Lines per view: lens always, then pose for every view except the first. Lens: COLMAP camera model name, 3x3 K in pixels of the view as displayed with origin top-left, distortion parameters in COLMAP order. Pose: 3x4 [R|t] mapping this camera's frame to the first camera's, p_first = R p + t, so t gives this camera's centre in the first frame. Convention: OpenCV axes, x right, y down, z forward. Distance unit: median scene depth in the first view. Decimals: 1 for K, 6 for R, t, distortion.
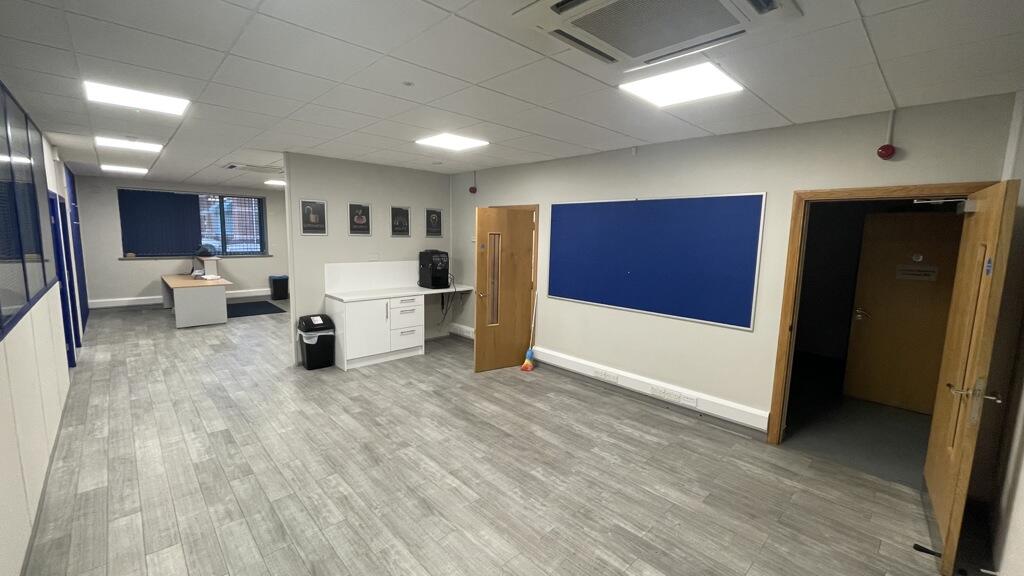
lens RADIAL K [[415.4, 0, 511.0], [0, 415.4, 287.1], [0, 0, 1]] dist [-0.001249, 0.002085]
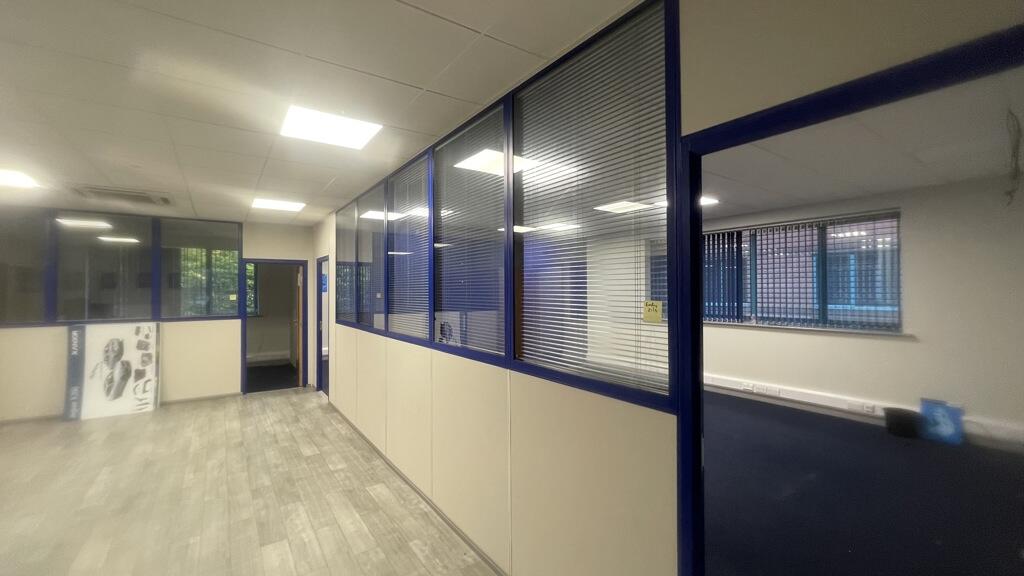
lens RADIAL K [[416.4, 0, 510.6], [0, 416.4, 294.6], [0, 0, 1]] dist [-0.002272, -0.000387]
pose [[-0.988646, -0.024163, 0.148308, -0.888235], [-0.004147, 0.990998, 0.133816, -0.131477], [-0.150207, 0.131682, -0.979846, 1.168003]]
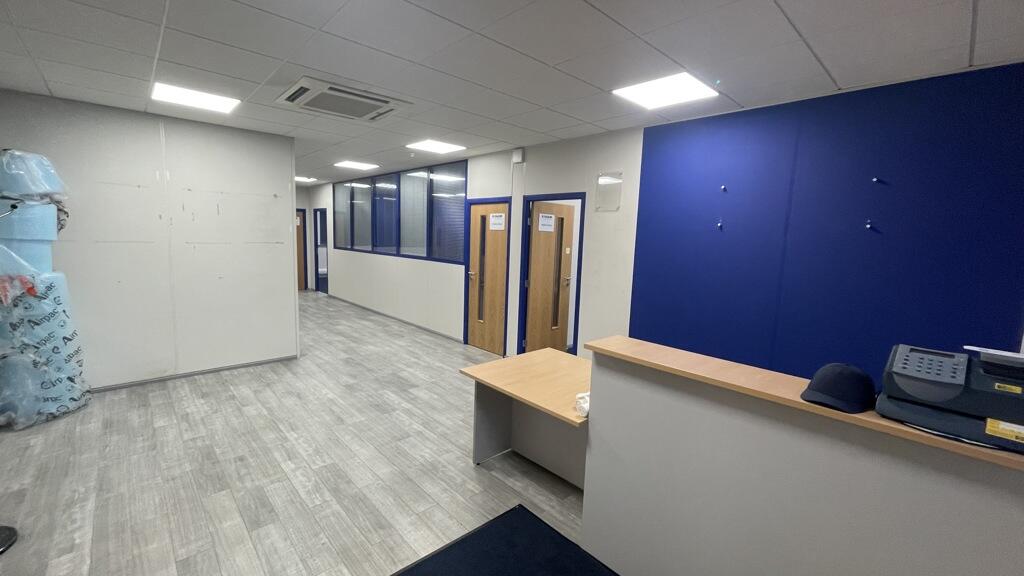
lens RADIAL K [[415.4, 0, 513.8], [0, 415.4, 285.0], [0, 0, 1]] dist [-0.001249, 0.002085]
pose [[-0.998201, -0.059890, -0.002832, -1.104914], [-0.058727, 0.967113, 0.247474, -0.268185], [-0.012082, 0.247195, -0.968890, 2.071517]]
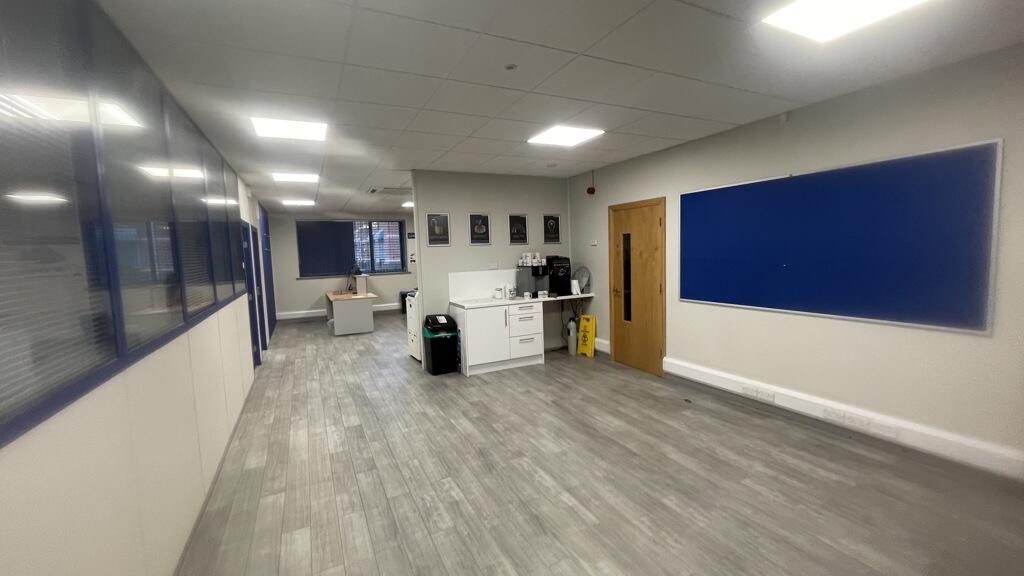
lens RADIAL K [[416.4, 0, 511.0], [0, 416.4, 286.1], [0, 0, 1]] dist [-0.002272, -0.000387]
pose [[0.954489, -0.029498, -0.296784, 0.011764], [0.017021, 0.998863, -0.044540, 0.029163], [0.297761, 0.037461, 0.953905, 0.058043]]
